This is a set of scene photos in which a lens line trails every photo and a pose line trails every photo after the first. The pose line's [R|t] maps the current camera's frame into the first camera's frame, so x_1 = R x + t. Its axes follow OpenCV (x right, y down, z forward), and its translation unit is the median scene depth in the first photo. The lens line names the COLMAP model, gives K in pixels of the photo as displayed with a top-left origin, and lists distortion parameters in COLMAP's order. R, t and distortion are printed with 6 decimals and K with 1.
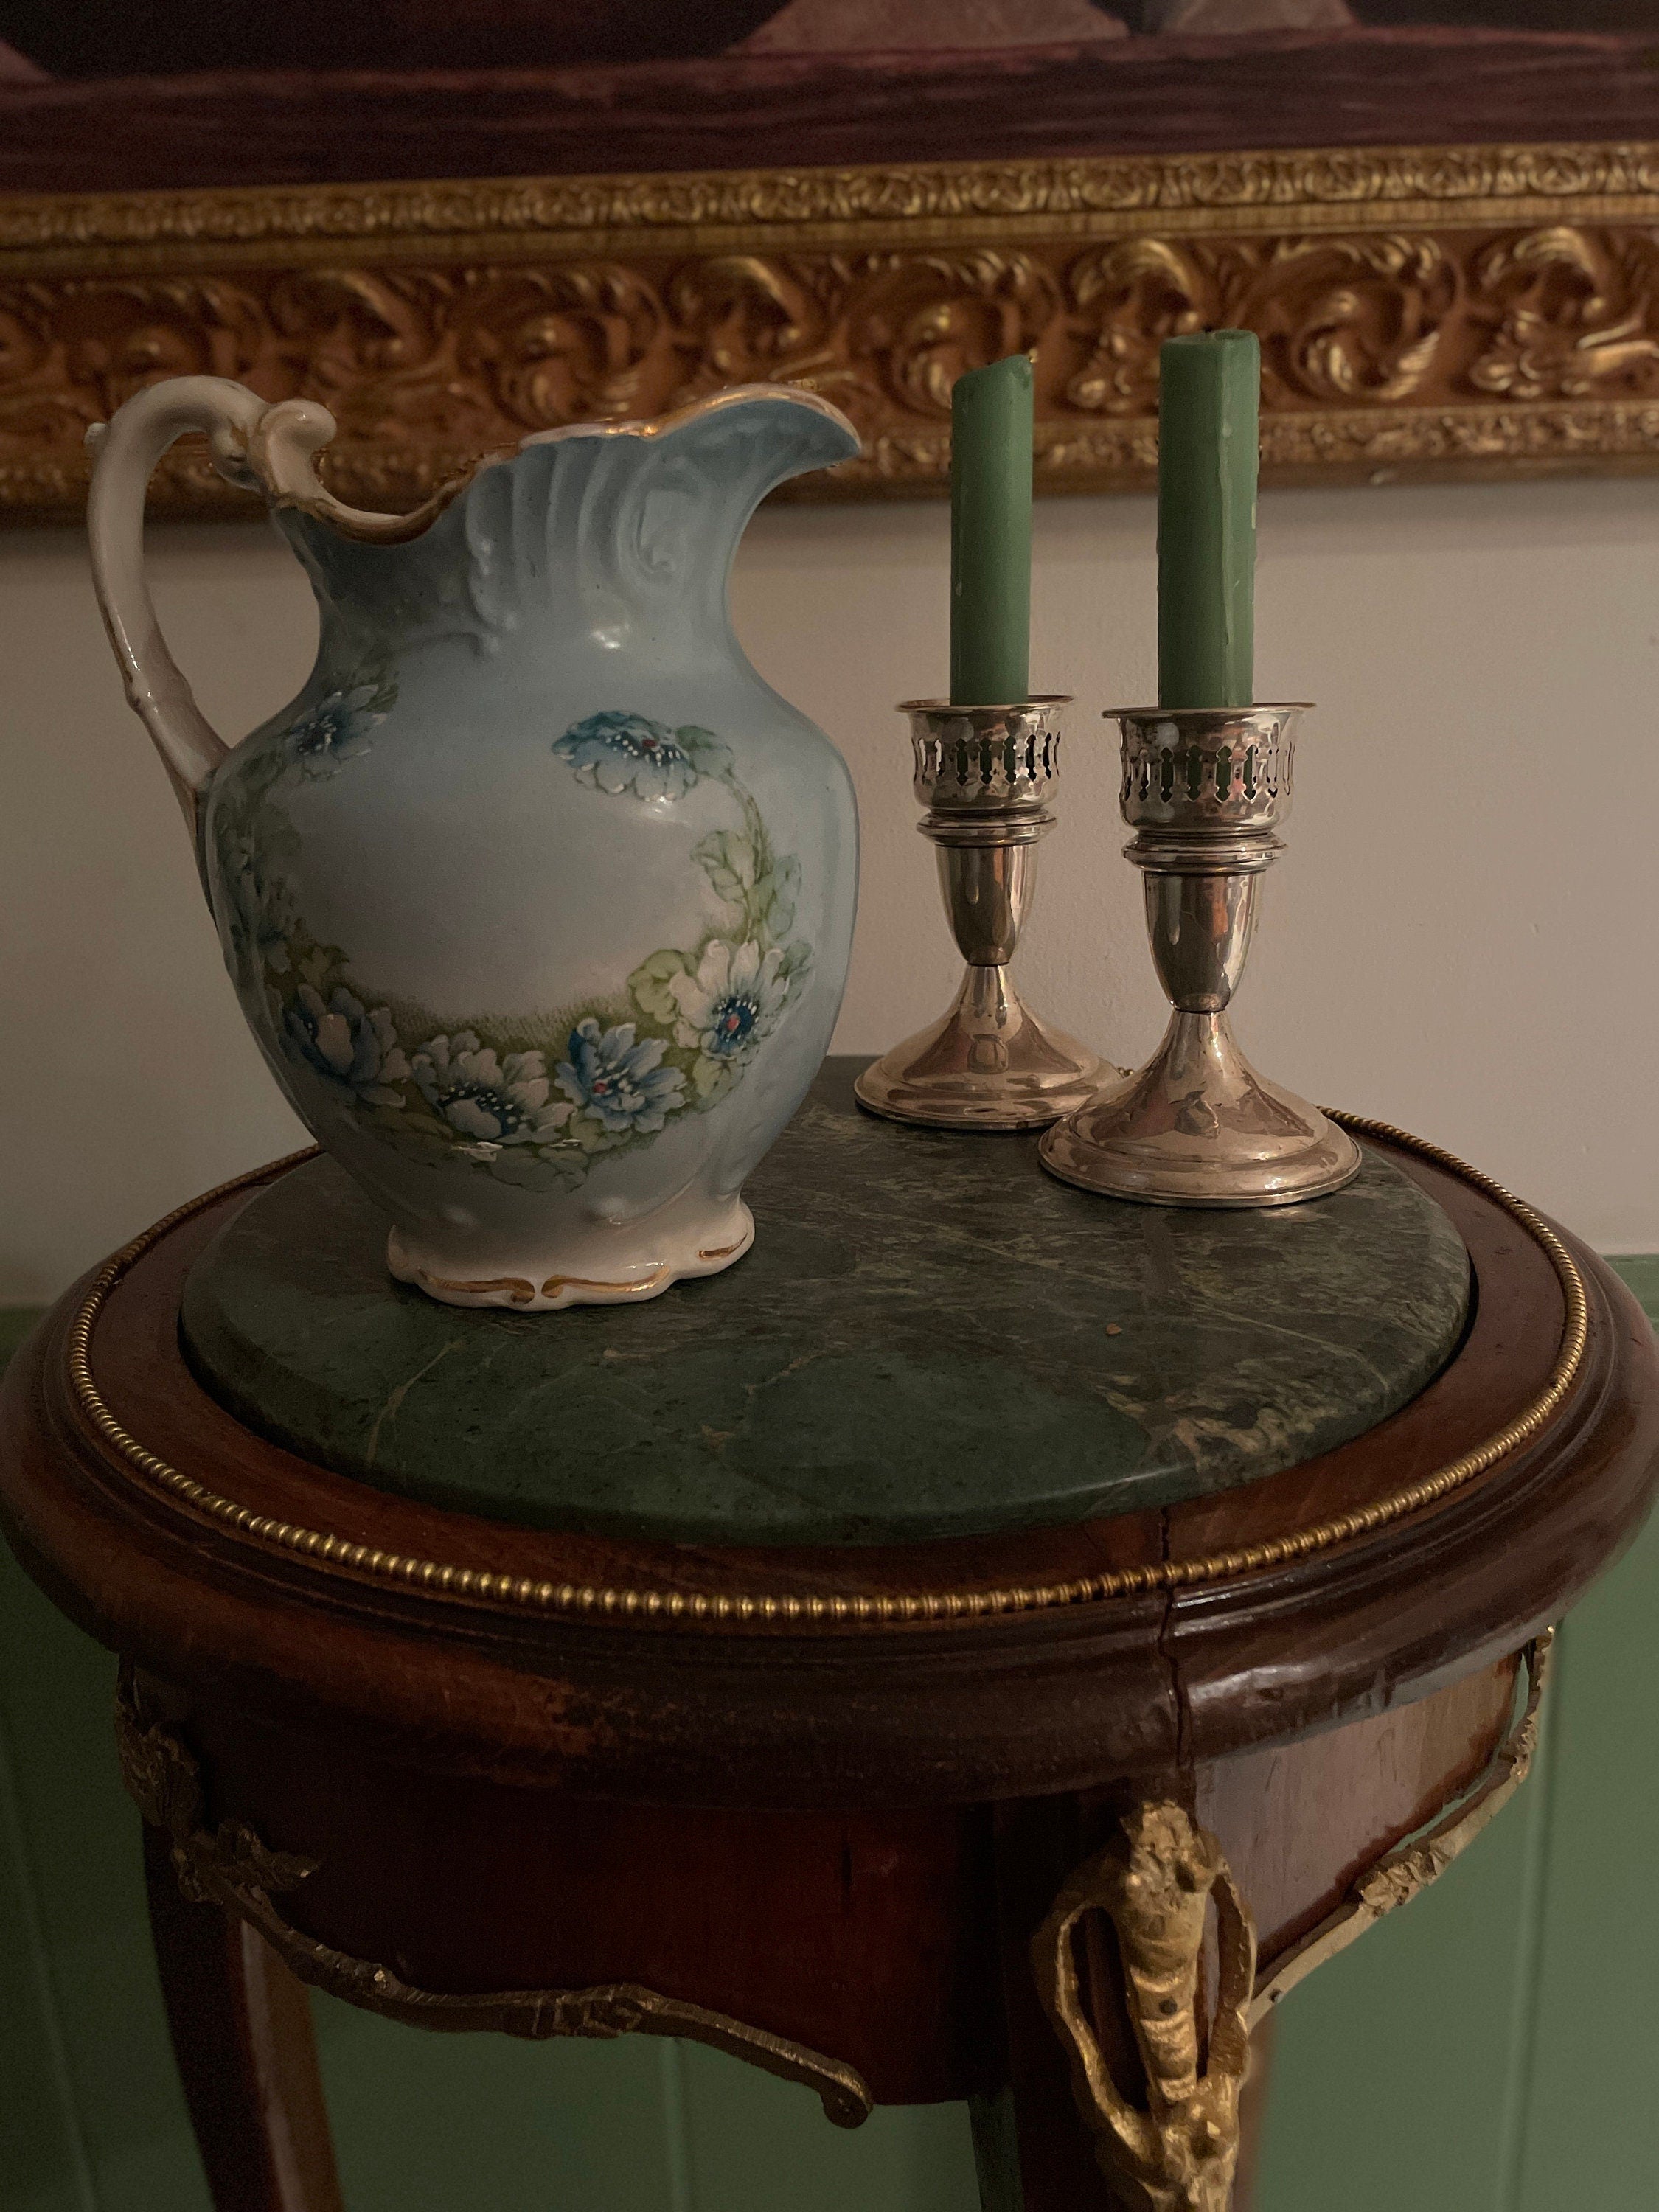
lens RADIAL K [[1679.3, 0, 831.5], [0, 1679.3, 1096.0], [0, 0, 1]] dist [0.073908, -0.128040]
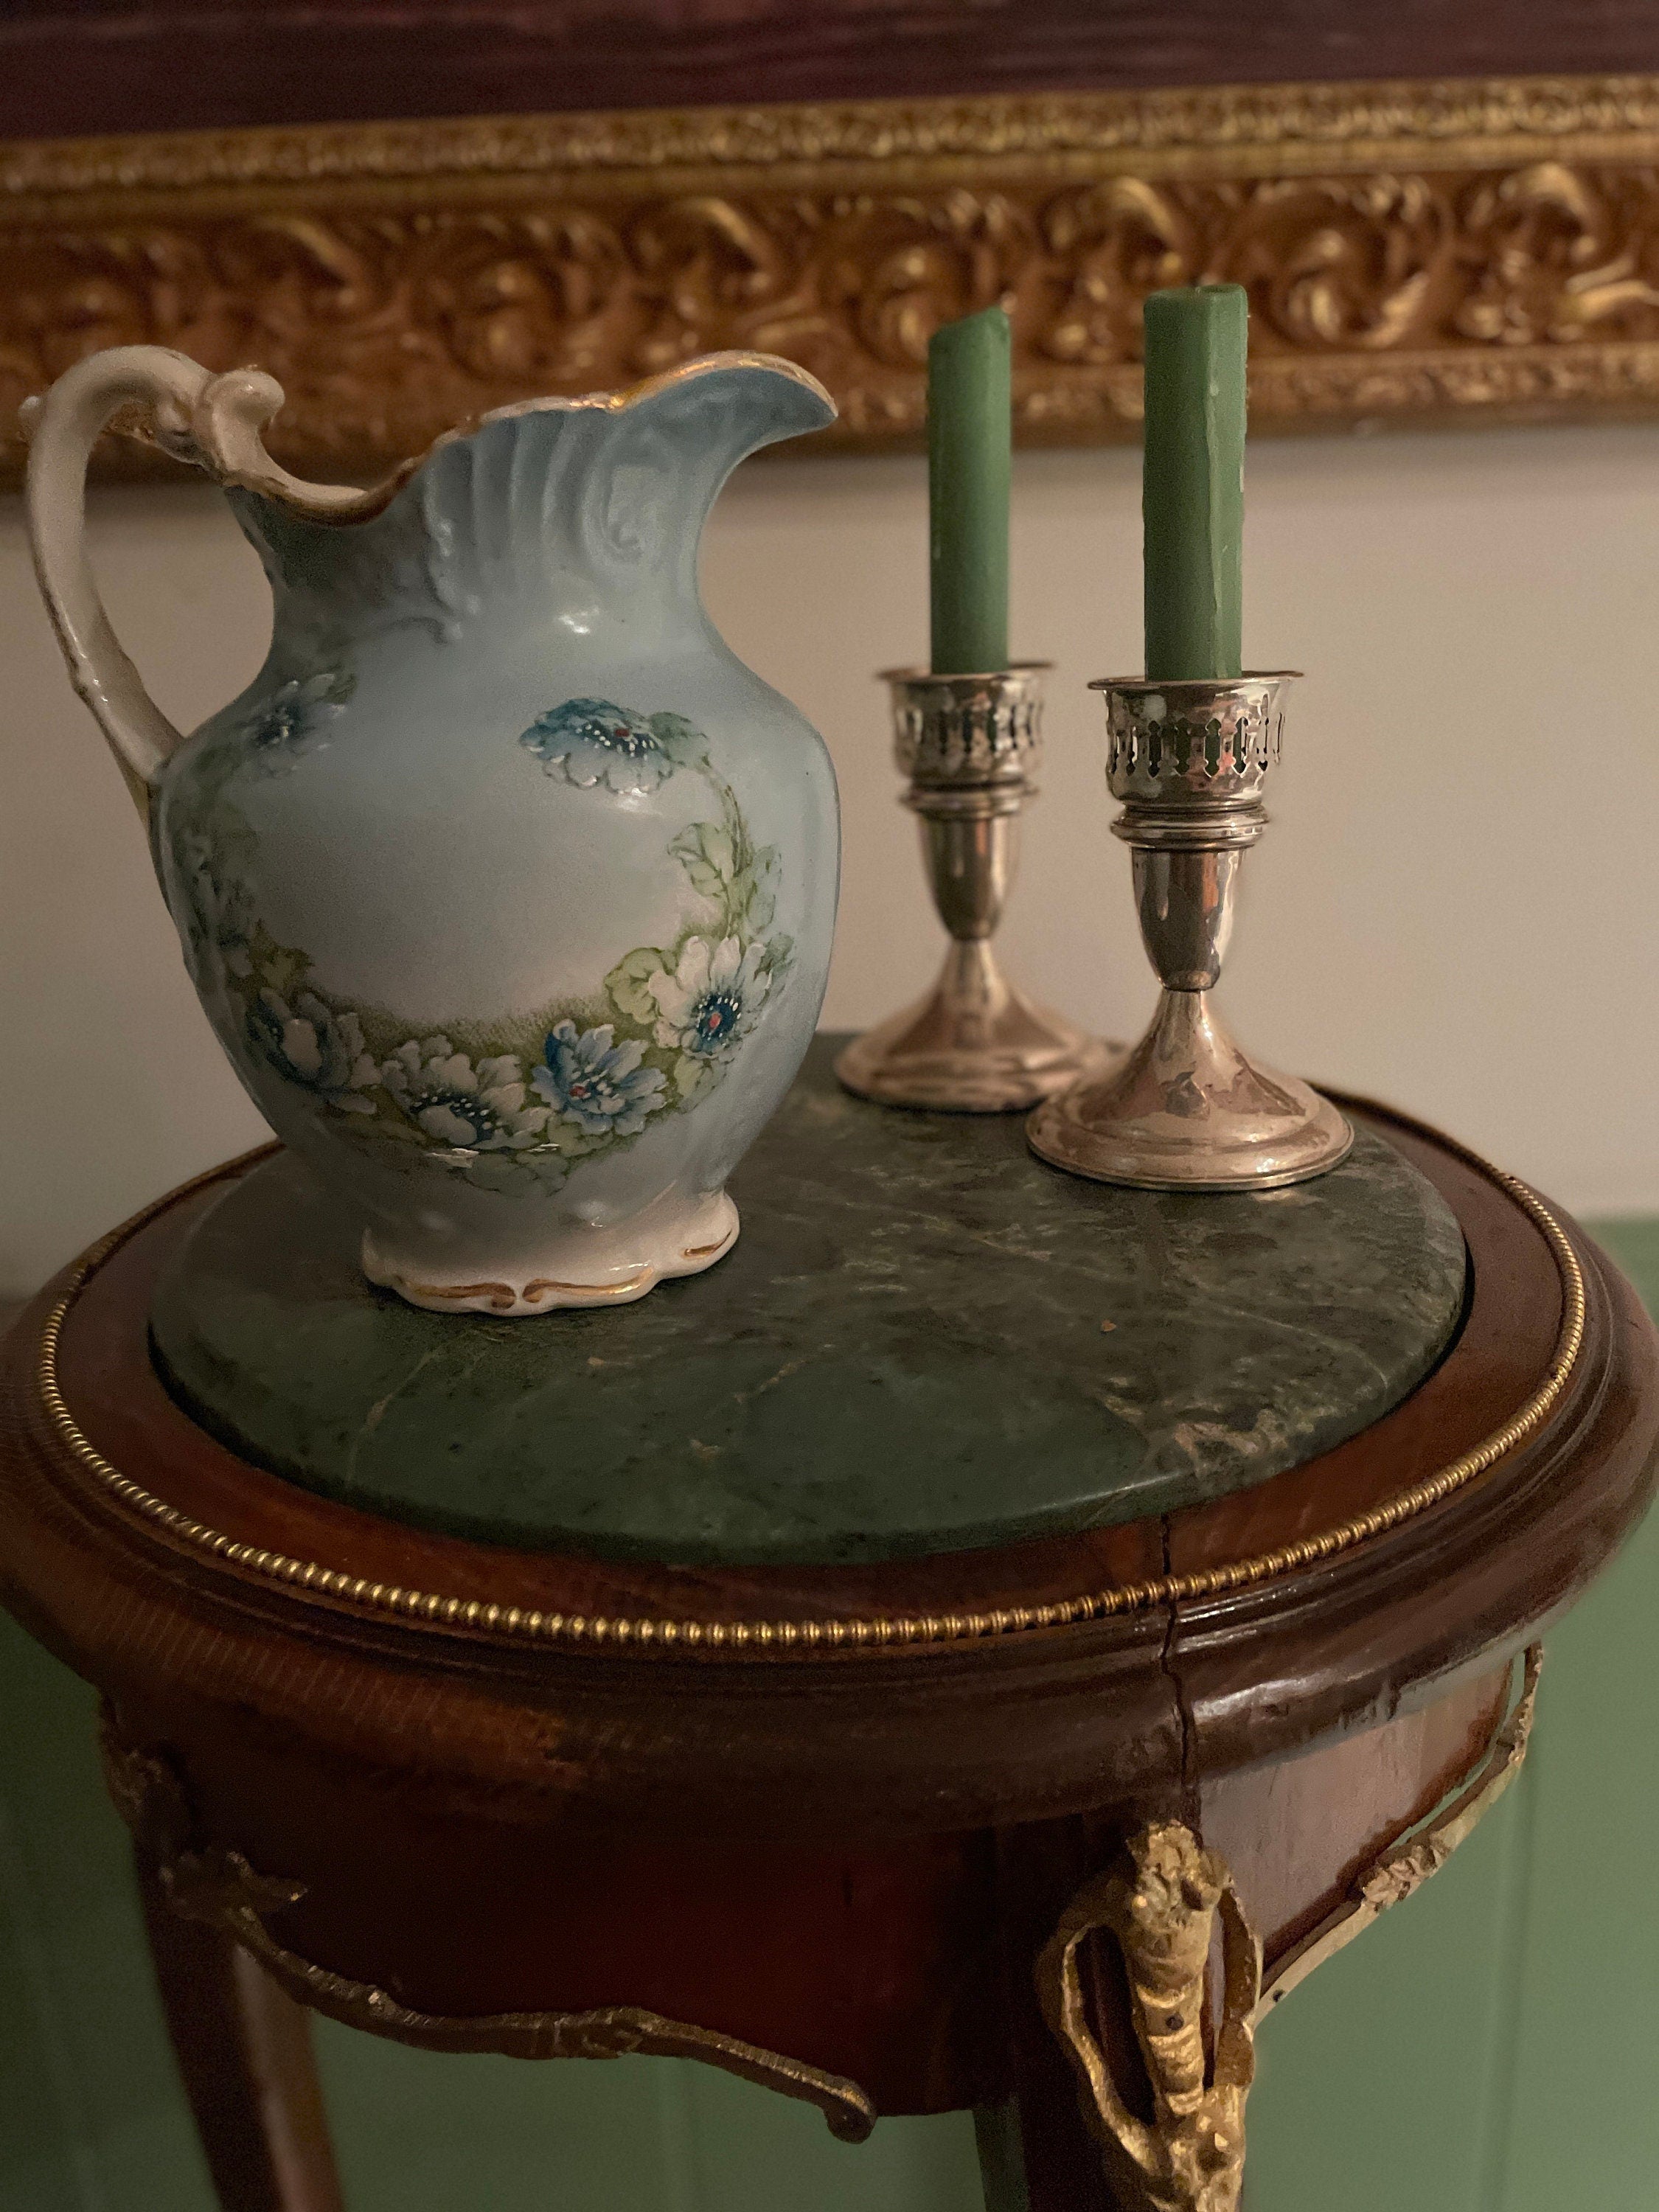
lens RADIAL K [[1684.0, 0, 838.1], [0, 1684.0, 1112.0], [0, 0, 1]] dist [0.070820, -0.121608]
pose [[0.999701, -0.016477, 0.018093, -0.004633], [0.015719, 0.999024, 0.041267, -0.024384], [-0.018755, -0.040970, 0.998984, 0.021042]]
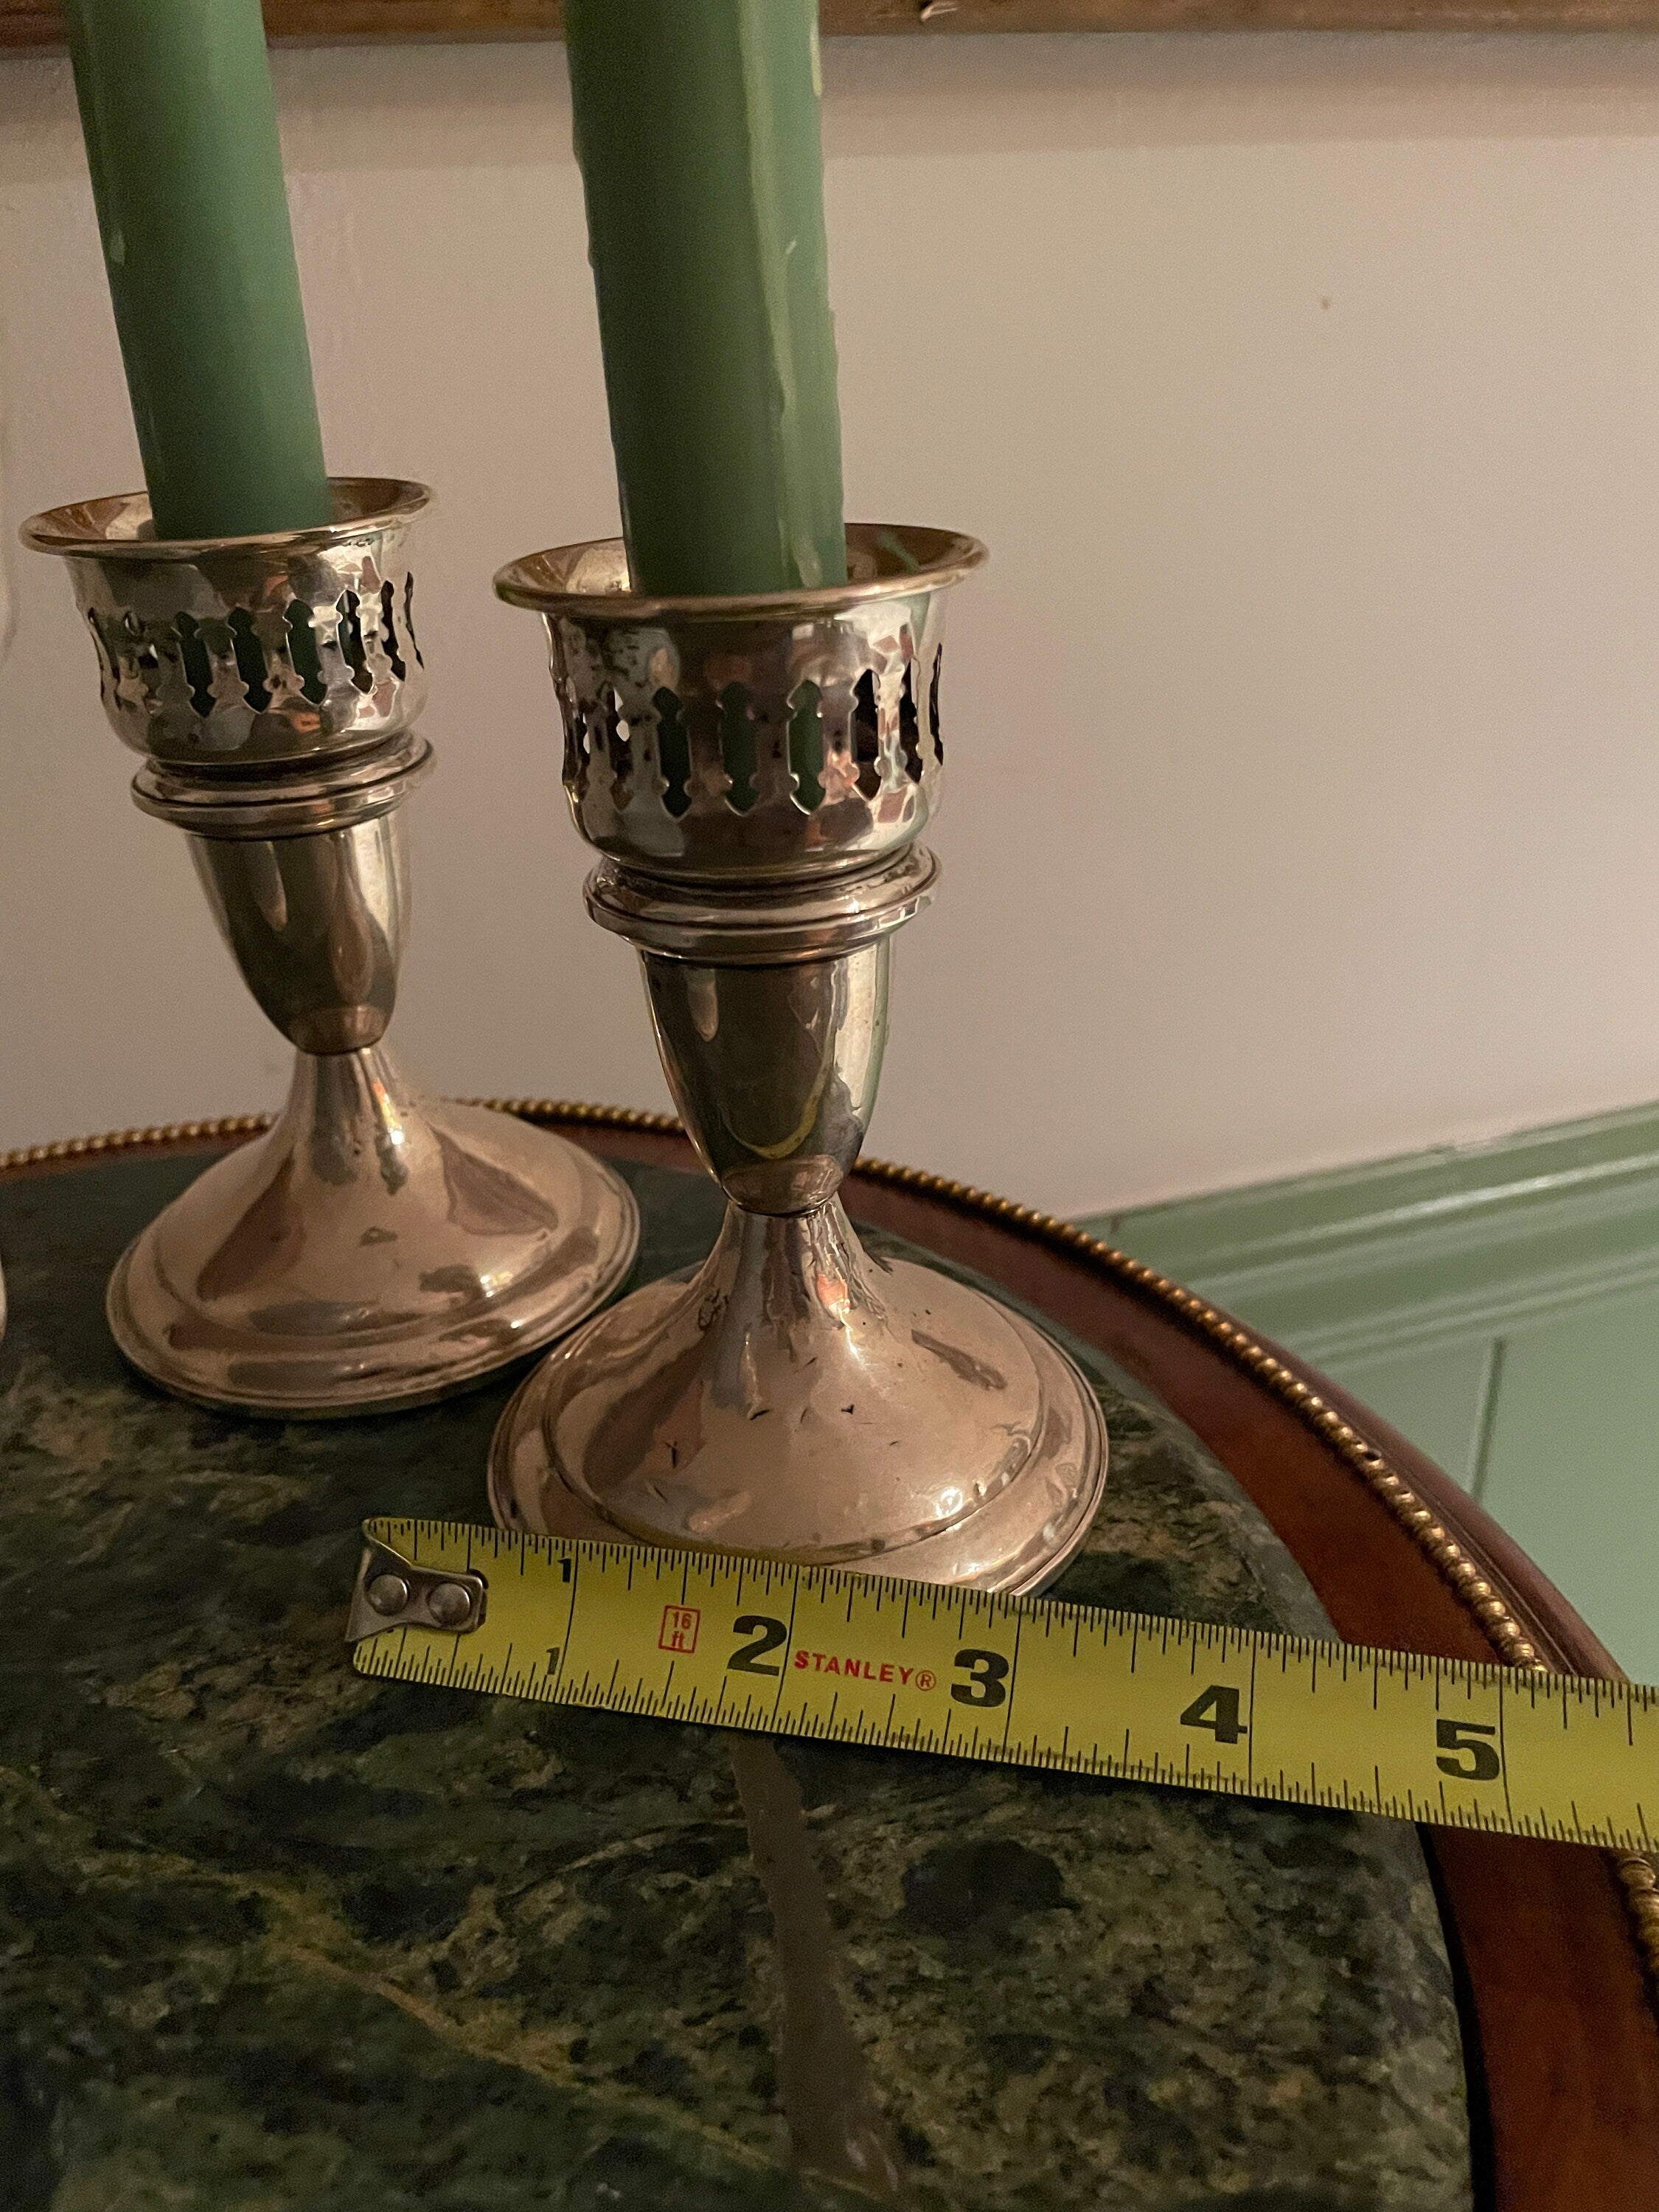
lens RADIAL K [[1684.0, 0, 838.1], [0, 1684.0, 1112.0], [0, 0, 1]] dist [0.070820, -0.121608]
pose [[0.944433, -0.154640, 0.290056, 0.103443], [0.092689, 0.971903, 0.216362, -0.190648], [-0.315365, -0.177455, 0.932231, 0.585886]]
